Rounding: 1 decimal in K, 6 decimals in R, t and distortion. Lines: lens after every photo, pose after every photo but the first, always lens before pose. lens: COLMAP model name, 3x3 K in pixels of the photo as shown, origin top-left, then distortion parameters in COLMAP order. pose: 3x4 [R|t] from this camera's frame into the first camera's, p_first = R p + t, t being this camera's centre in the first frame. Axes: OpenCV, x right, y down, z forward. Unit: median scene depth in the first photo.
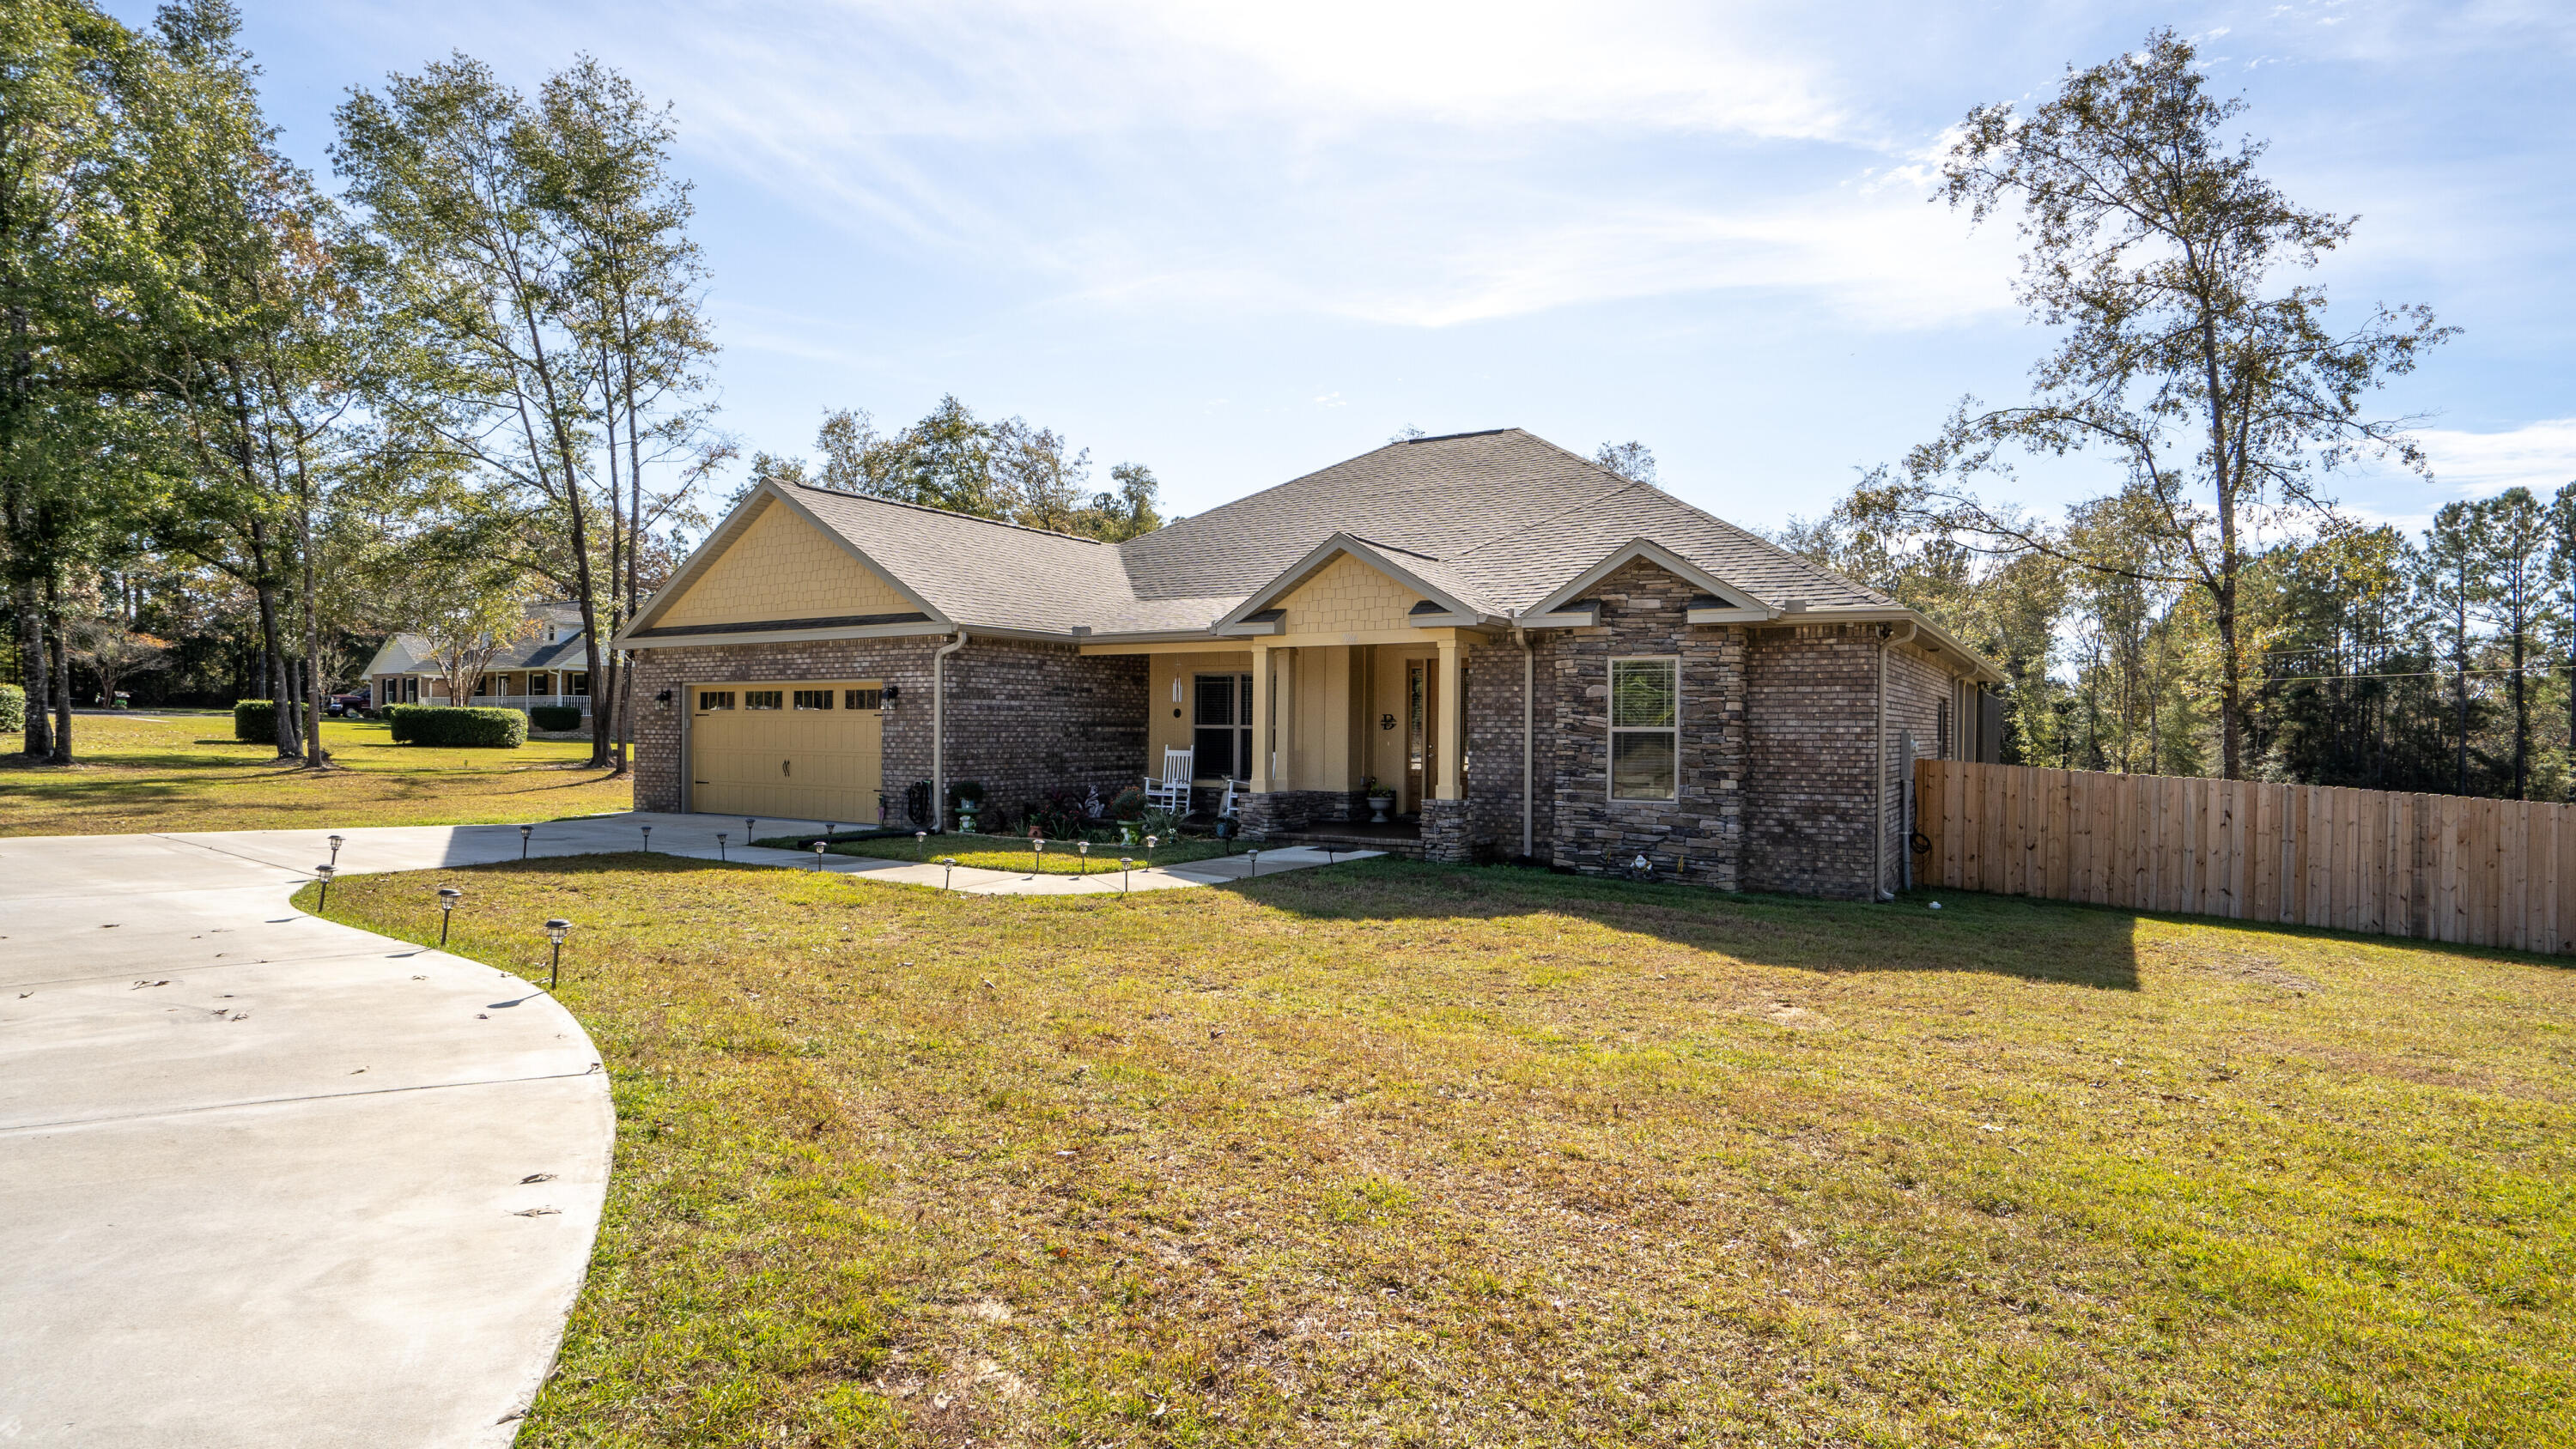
lens RADIAL K [[1364.6, 0, 1291.8], [0, 1364.6, 729.6], [0, 0, 1]] dist [-0.025831, 0.030939]
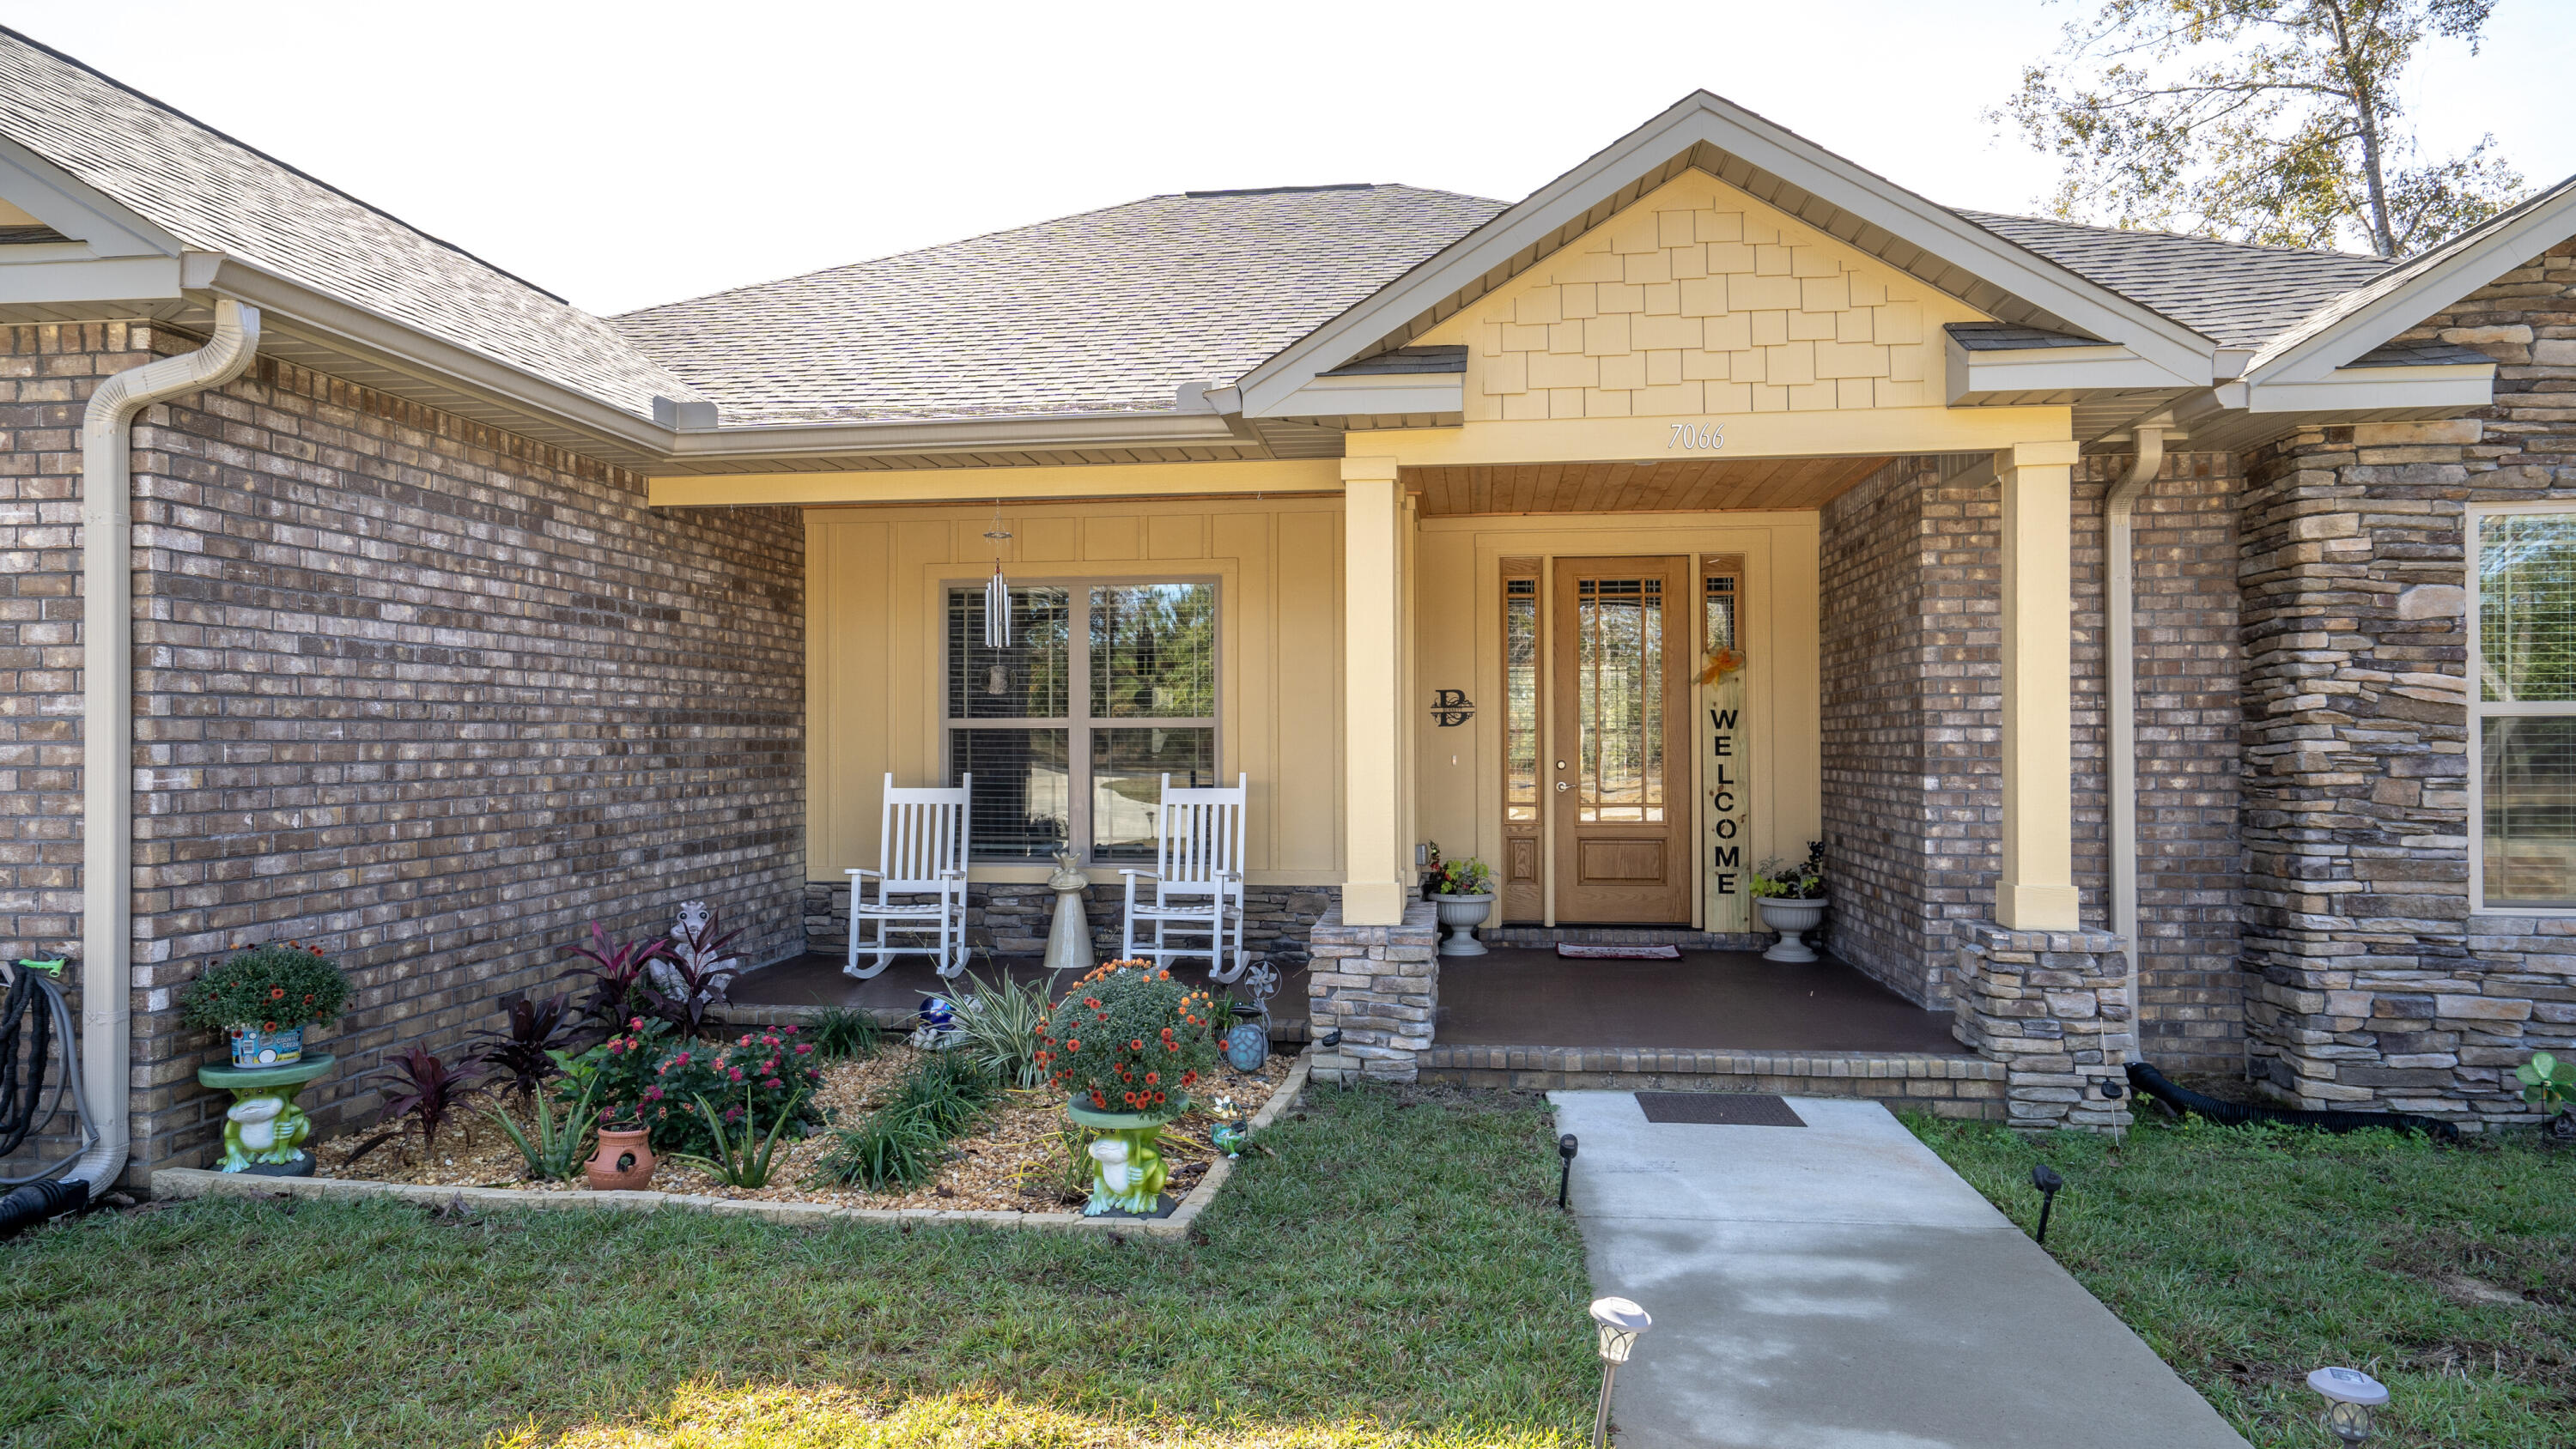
lens RADIAL K [[1491.2, 0, 1302.5], [0, 1491.2, 730.1], [0, 0, 1]] dist [0.006470, 0.016901]
pose [[0.907863, -0.009283, 0.419163, -0.195886], [0.011502, 0.999930, -0.002768, 0.002505], [-0.419108, 0.007334, 0.907907, 0.733054]]
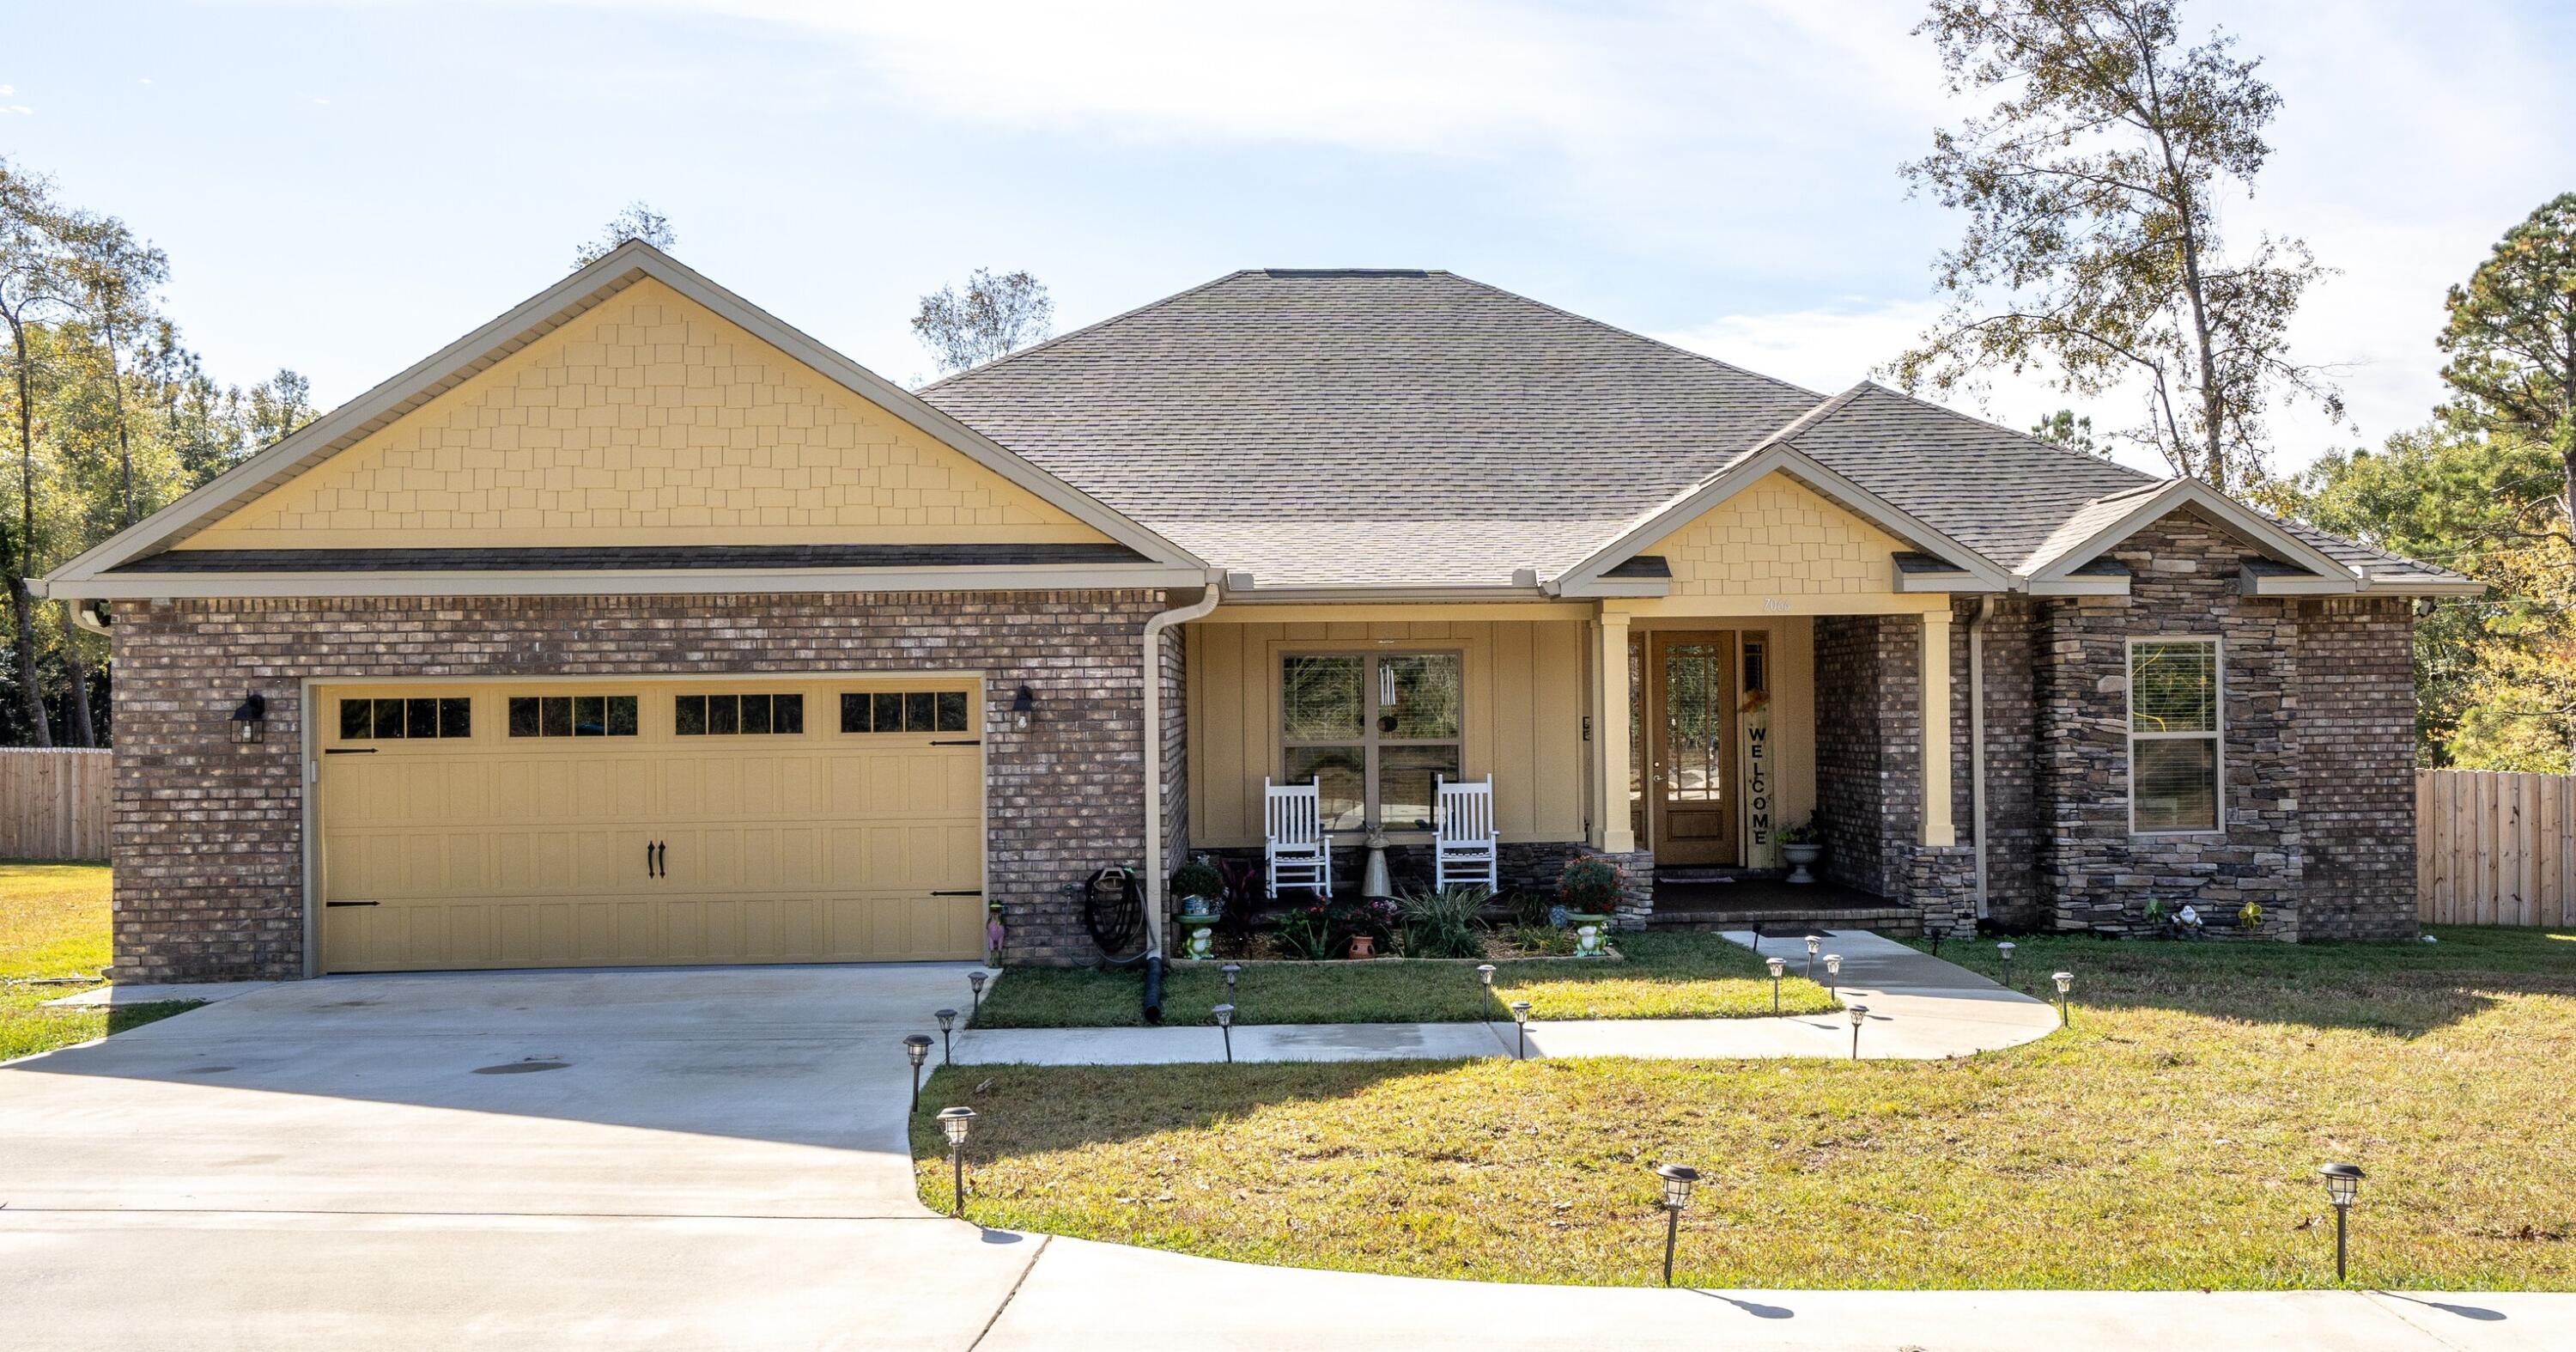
lens RADIAL K [[2111.8, 0, 1423.7], [0, 2111.8, 680.1], [0, 0, 1]] dist [0.013776, 0.006546]
pose [[0.804722, -0.012980, 0.593510, -0.705276], [0.018740, 0.999818, -0.003543, -0.031651], [-0.593356, 0.013974, 0.804819, 0.296480]]
